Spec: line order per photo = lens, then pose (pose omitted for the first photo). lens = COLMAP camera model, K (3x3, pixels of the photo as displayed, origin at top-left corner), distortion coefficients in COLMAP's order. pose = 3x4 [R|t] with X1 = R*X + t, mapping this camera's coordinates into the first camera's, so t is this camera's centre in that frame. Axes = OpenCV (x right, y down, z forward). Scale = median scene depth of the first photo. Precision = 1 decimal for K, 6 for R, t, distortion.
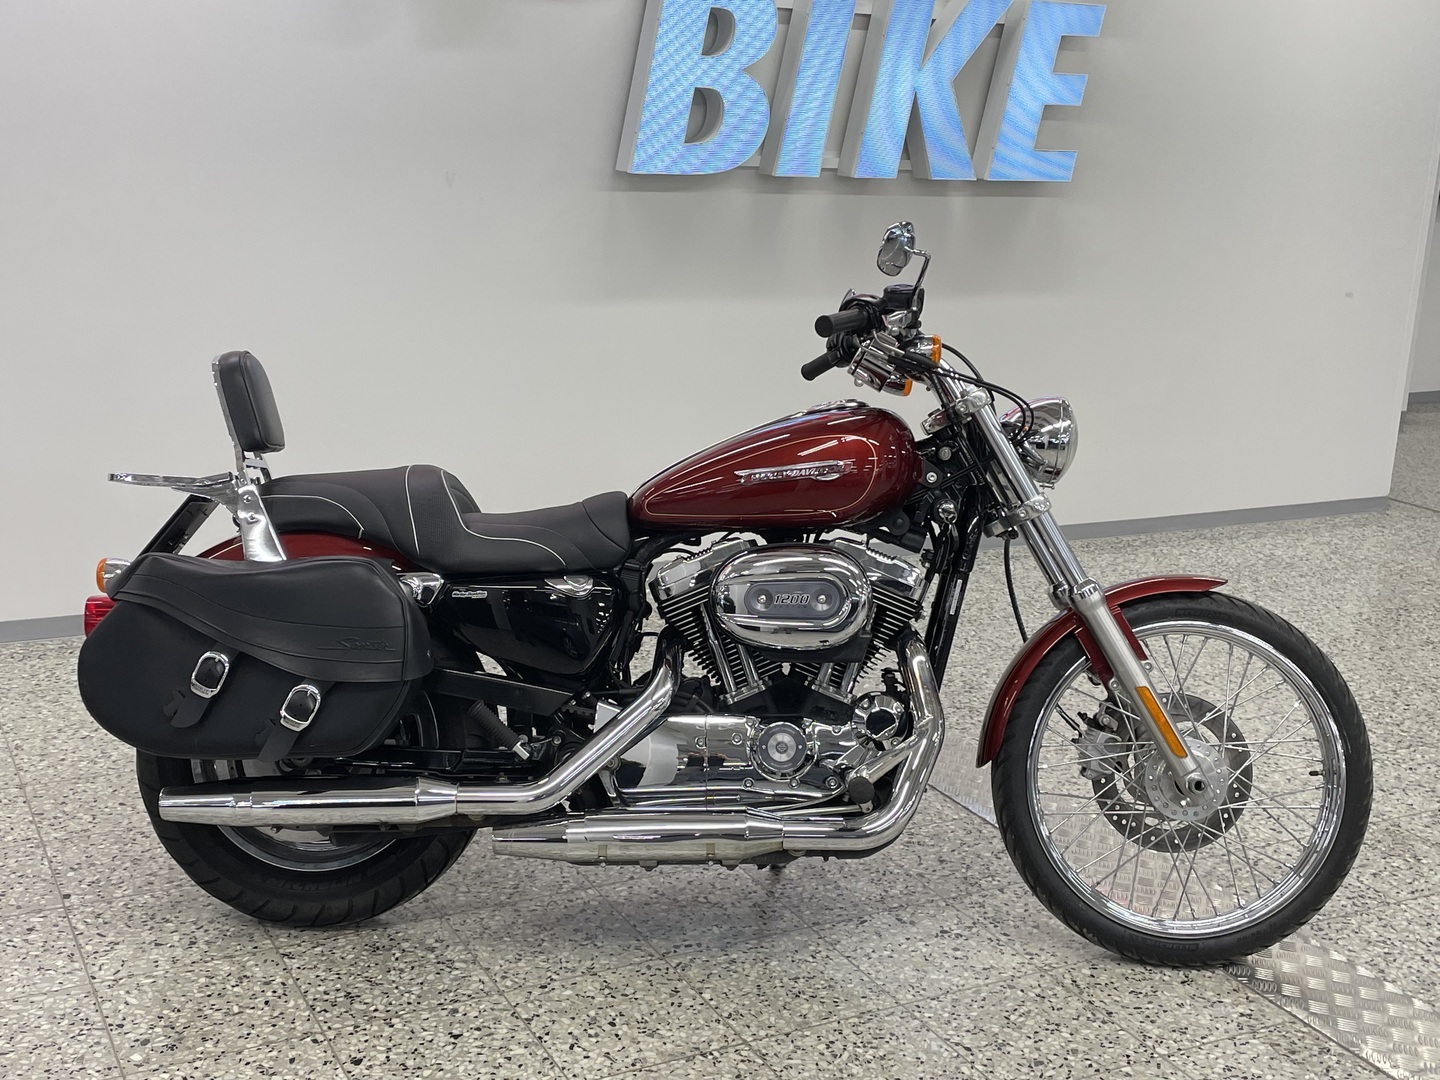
lens RADIAL K [[1730.9, 0, 728.9], [0, 1730.9, 537.7], [0, 0, 1]] dist [0.058593, 0.000000]
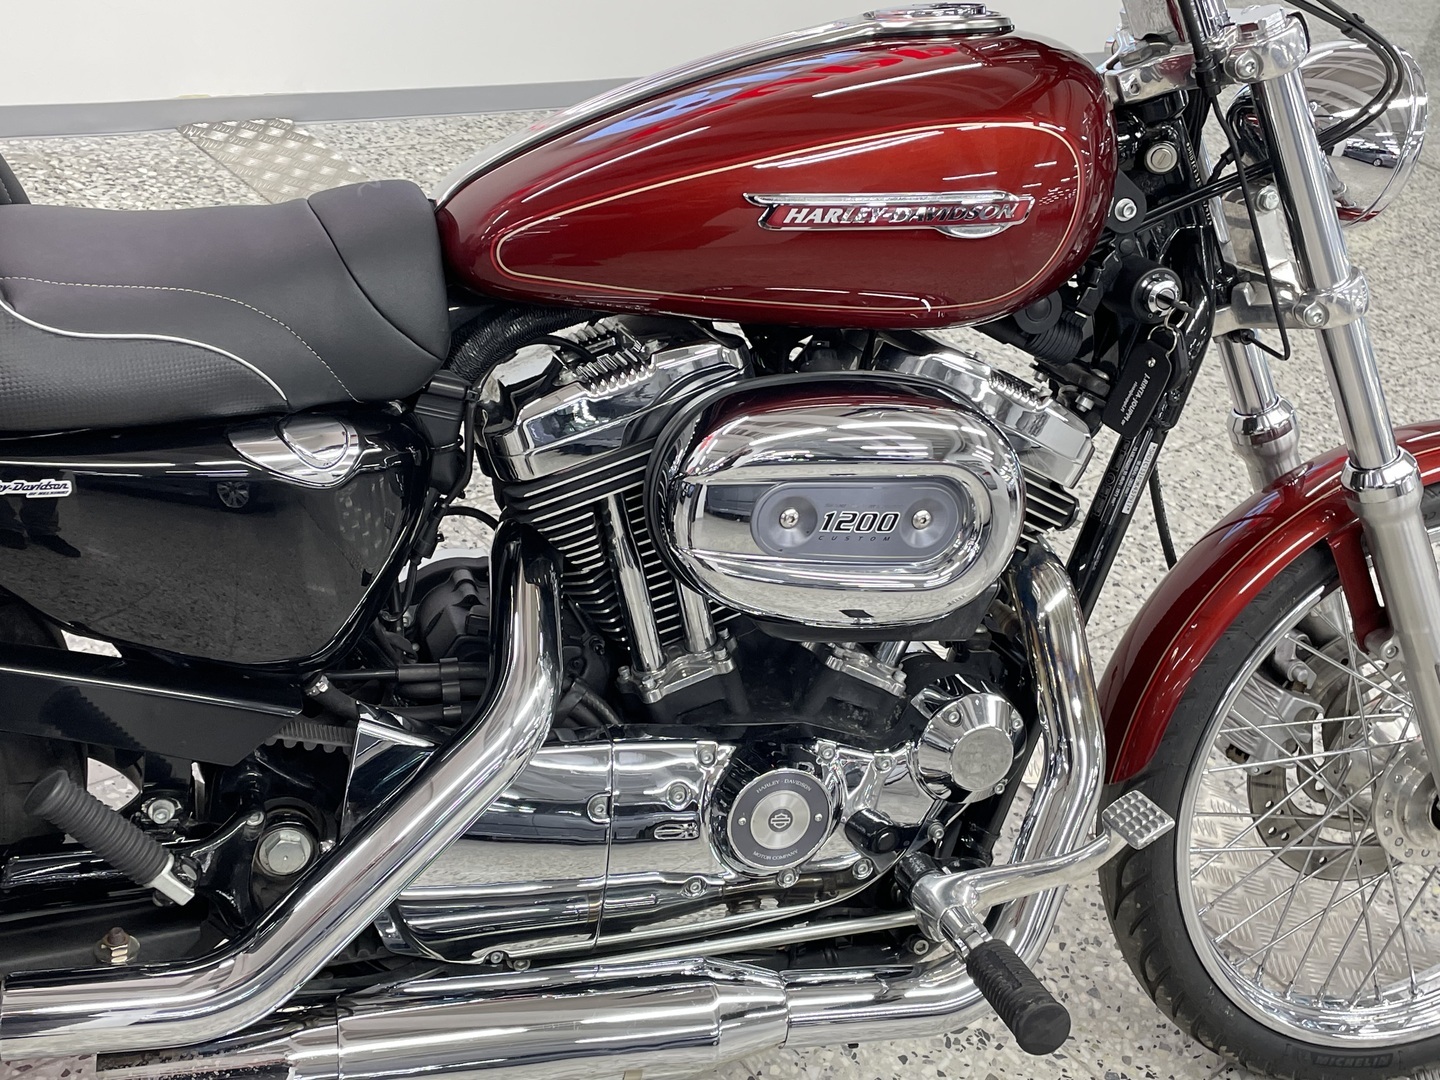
lens RADIAL K [[1730.9, 0, 741.9], [0, 1730.9, 507.9], [0, 0, 1]] dist [0.058593, 0.000000]
pose [[0.951579, 0.014074, 0.307083, -0.113825], [-0.110202, 0.948173, 0.298032, -0.085266], [-0.286974, -0.317442, 0.903812, 0.601781]]
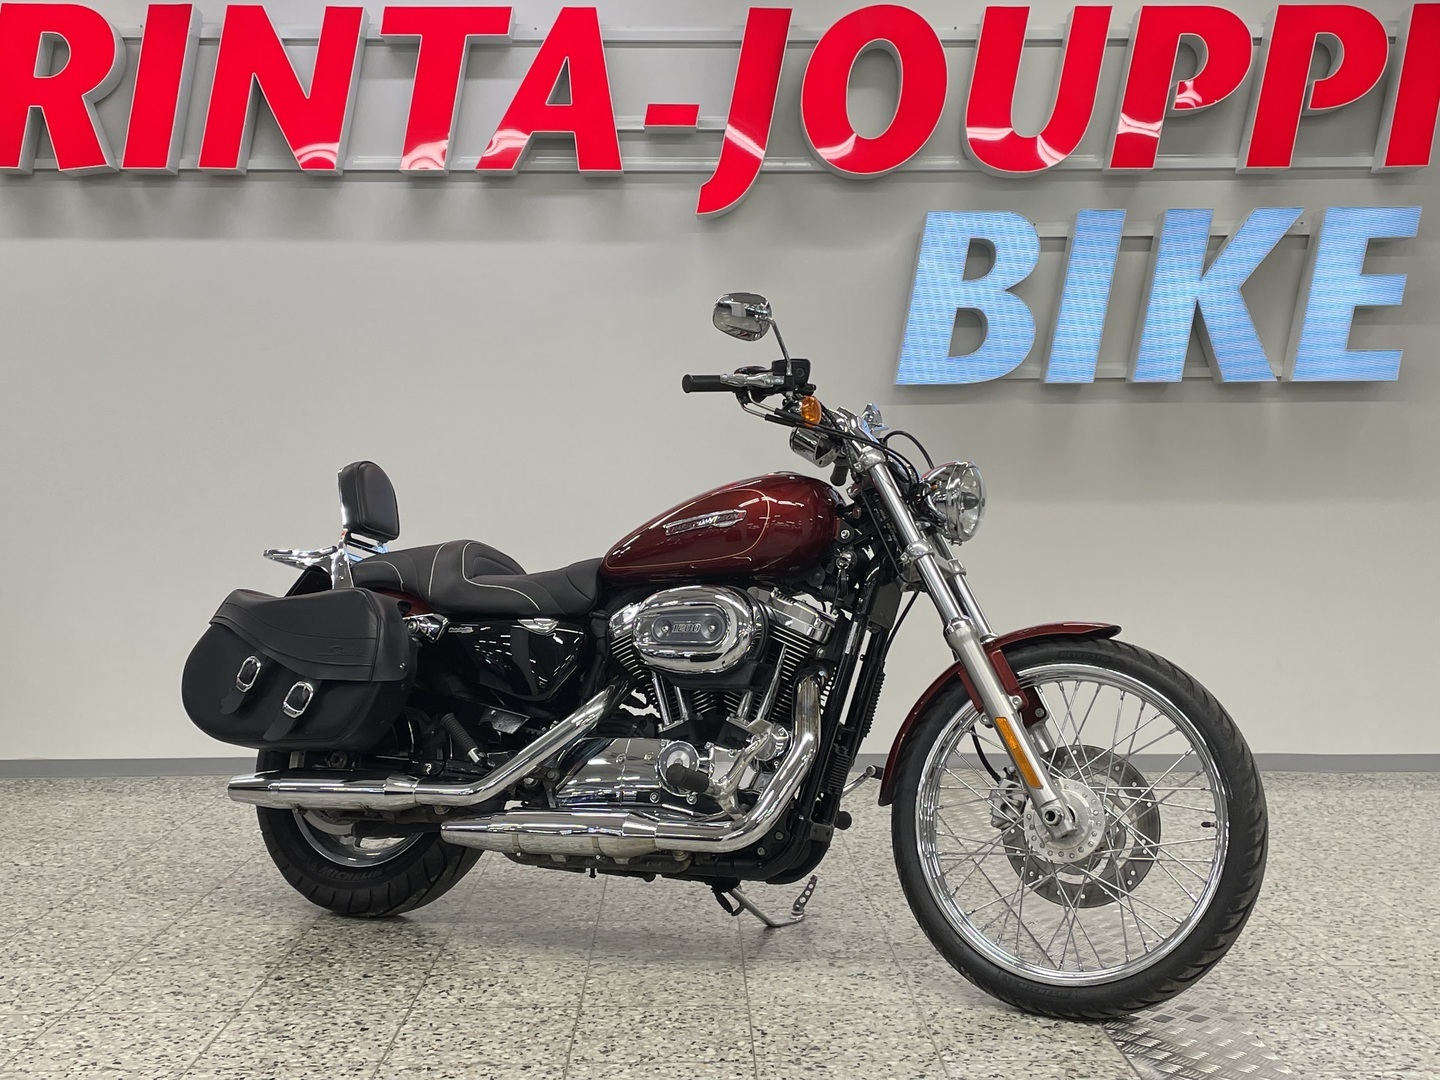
lens RADIAL K [[1730.9, 0, 718.2], [0, 1730.9, 496.7], [0, 0, 1]] dist [0.058593, 0.000000]
pose [[0.886395, -0.047581, -0.460477, 0.557283], [-0.070200, 0.969385, -0.235298, 0.208215], [0.457575, 0.240893, 0.855918, 0.012329]]
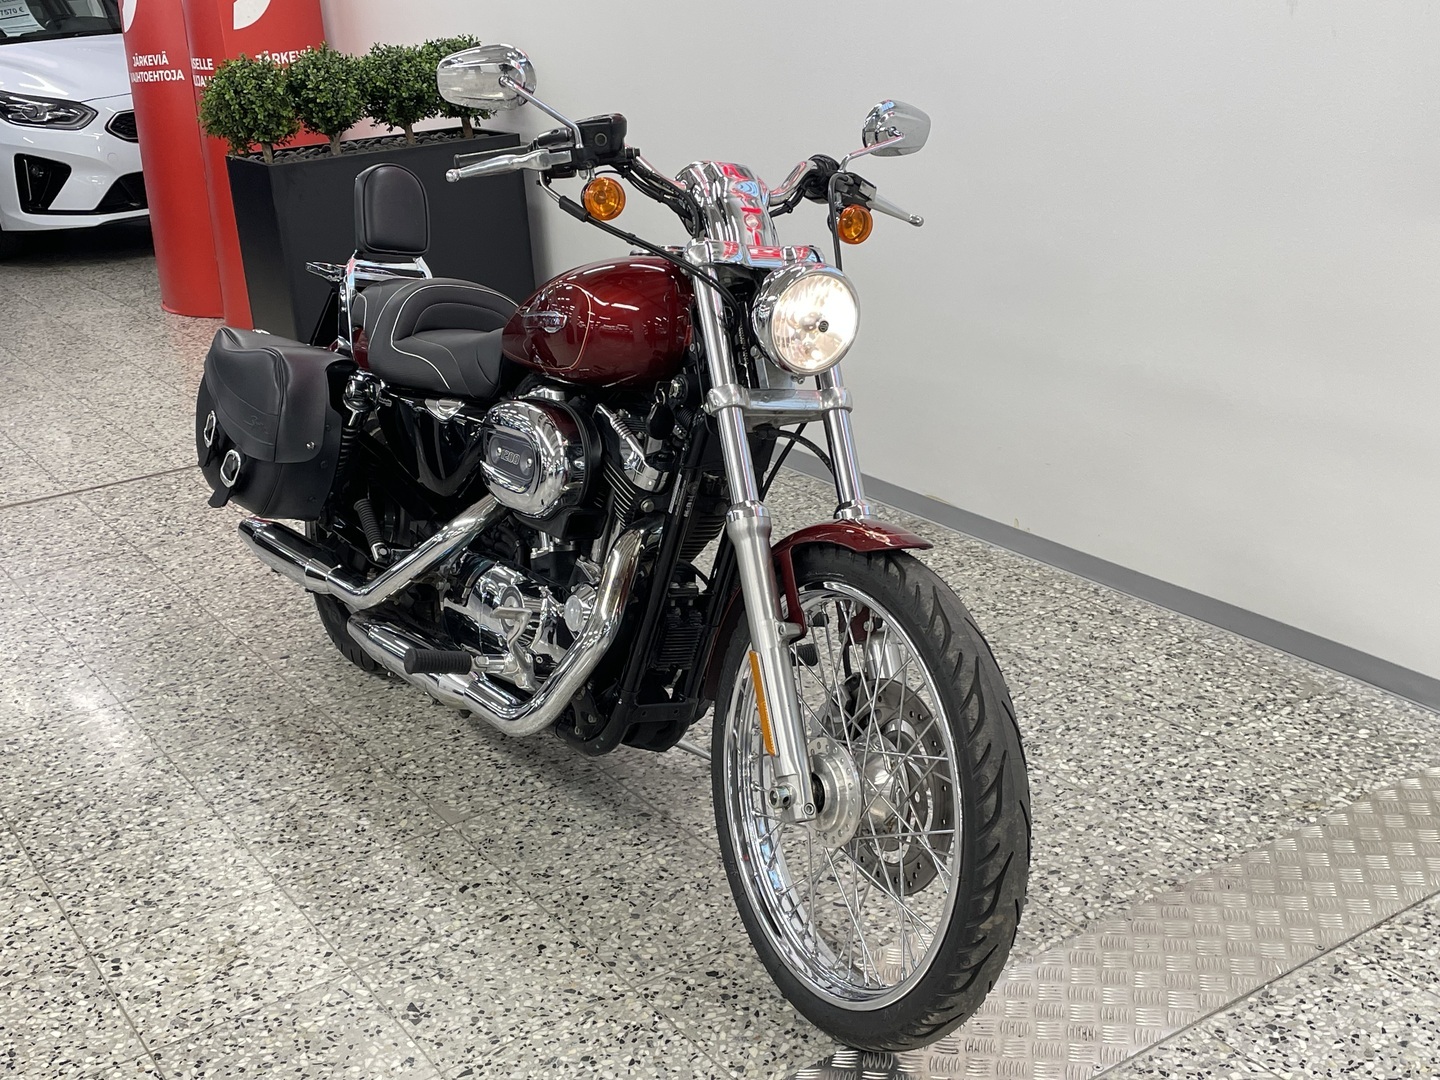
lens RADIAL K [[1730.9, 0, 698.7], [0, 1730.9, 550.1], [0, 0, 1]] dist [0.058593, 0.000000]
pose [[0.090521, 0.294098, -0.951479, 0.746053], [-0.183320, 0.943996, 0.274344, -0.237443], [0.978877, 0.149591, 0.139365, 1.132550]]
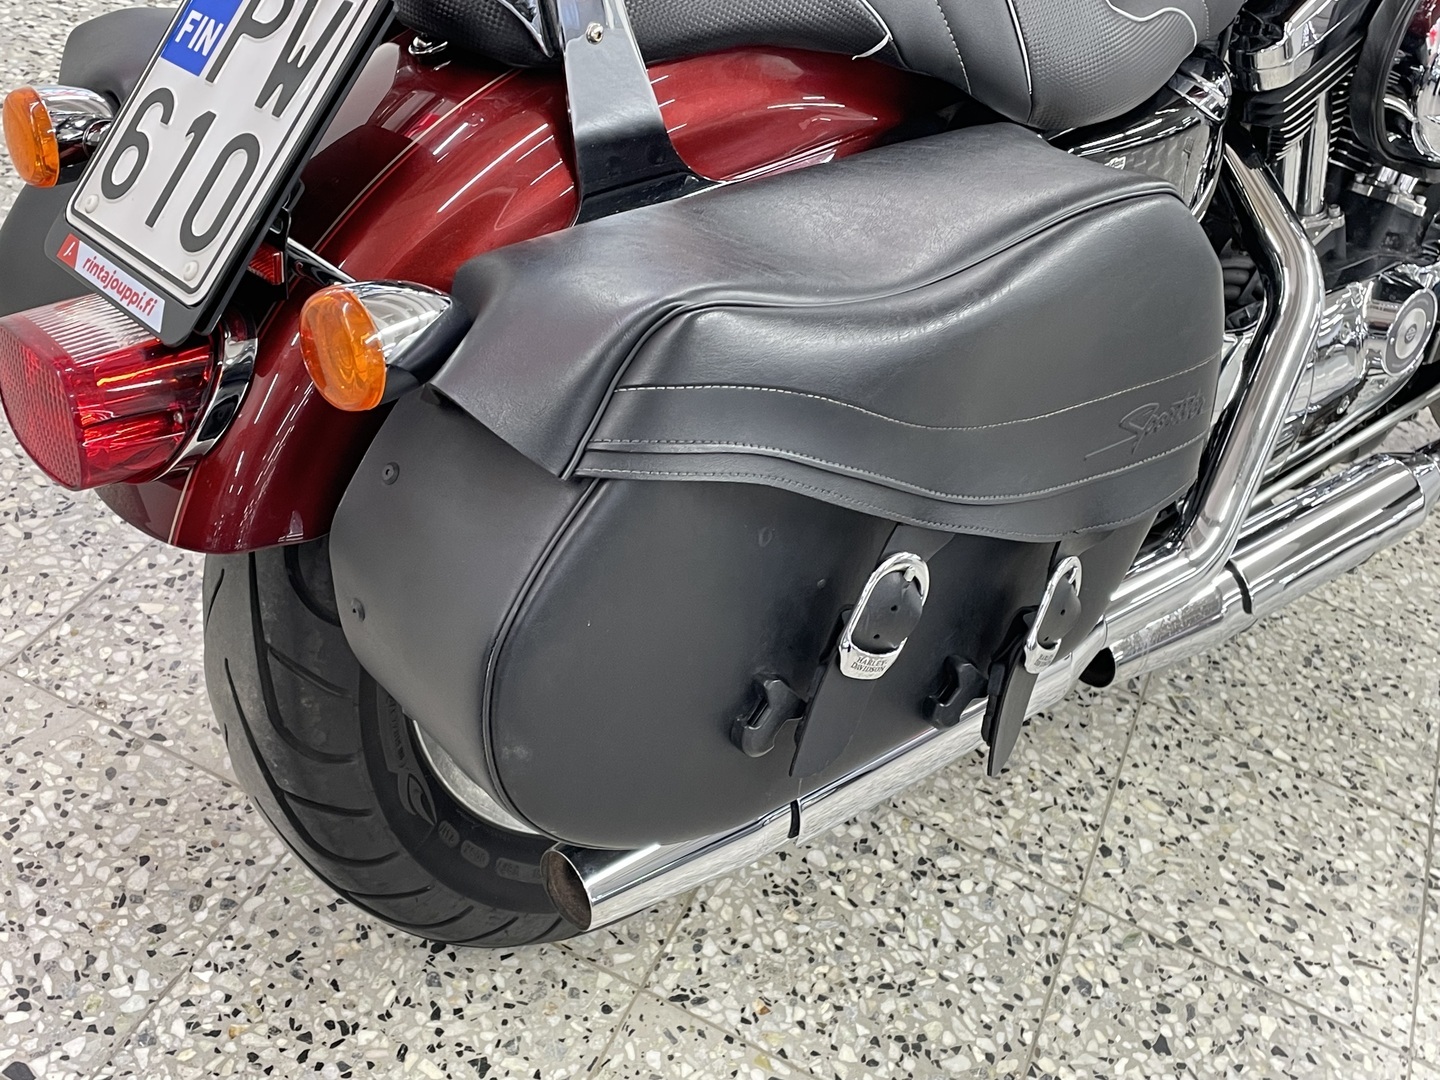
lens RADIAL K [[1730.9, 0, 705.0], [0, 1730.9, 543.4], [0, 0, 1]] dist [0.058593, 0.000000]
pose [[0.766658, -0.301979, 0.566608, -0.458149], [-0.033791, 0.862289, 0.505287, -0.090749], [-0.641166, -0.406528, 0.650877, 0.729271]]
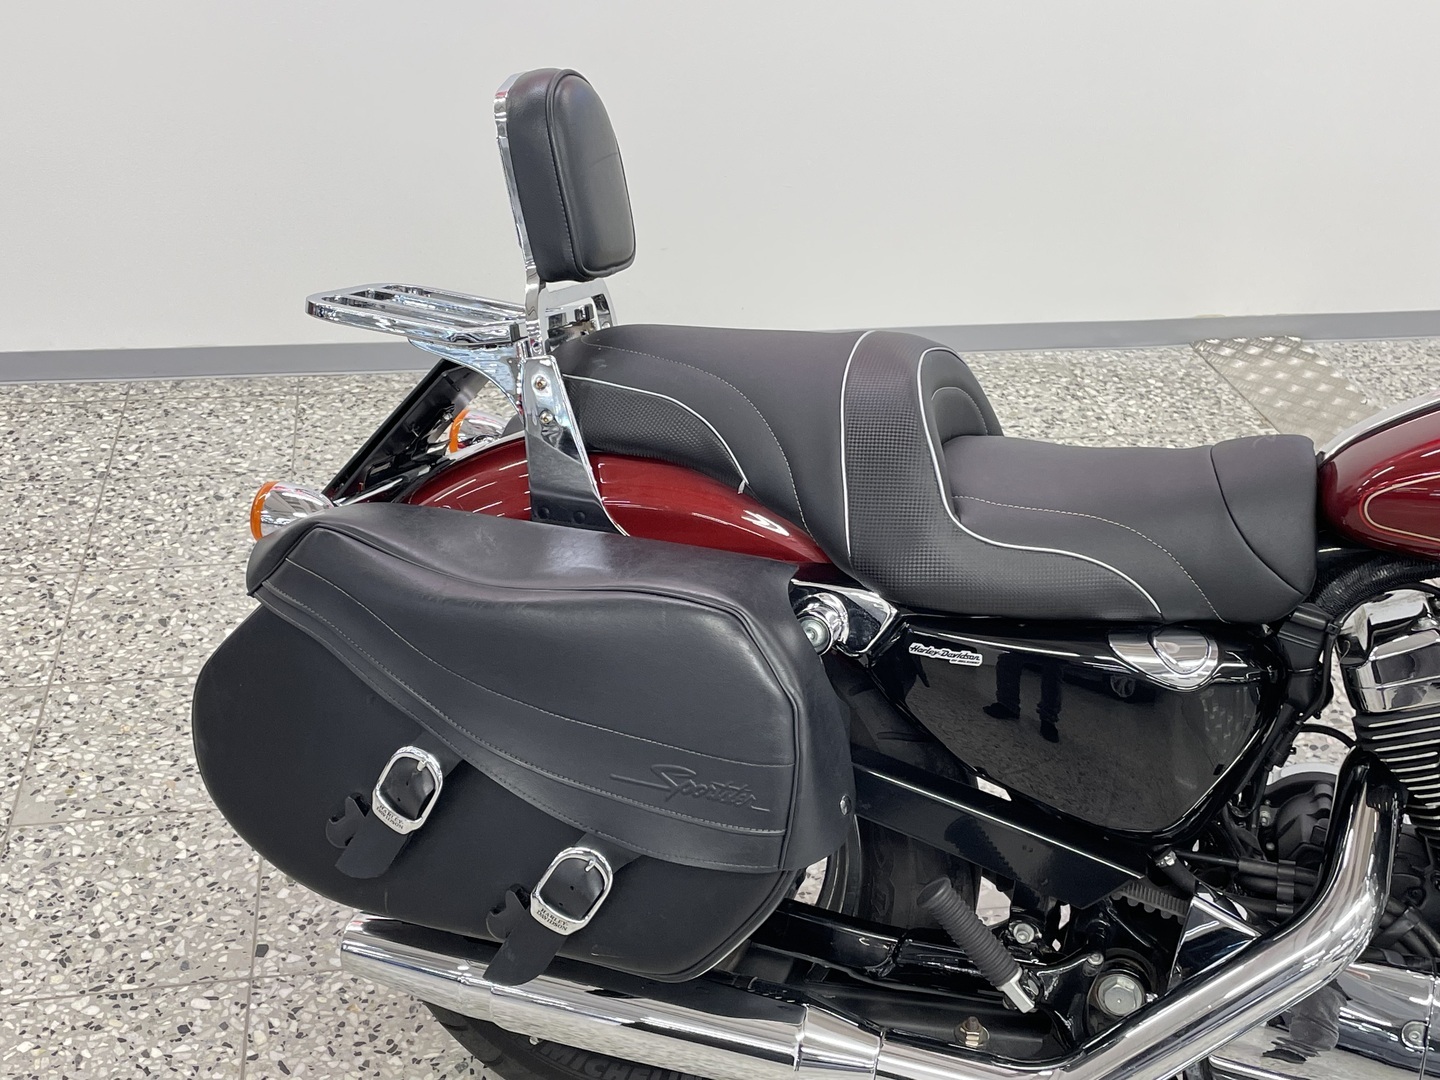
lens RADIAL K [[1730.9, 0, 701.8], [0, 1730.9, 500.9], [0, 0, 1]] dist [0.058593, 0.000000]
pose [[0.948144, 0.143085, -0.283811, -0.081242], [-0.070802, 0.965583, 0.250273, -0.117407], [0.309853, -0.217201, 0.925643, 0.527905]]
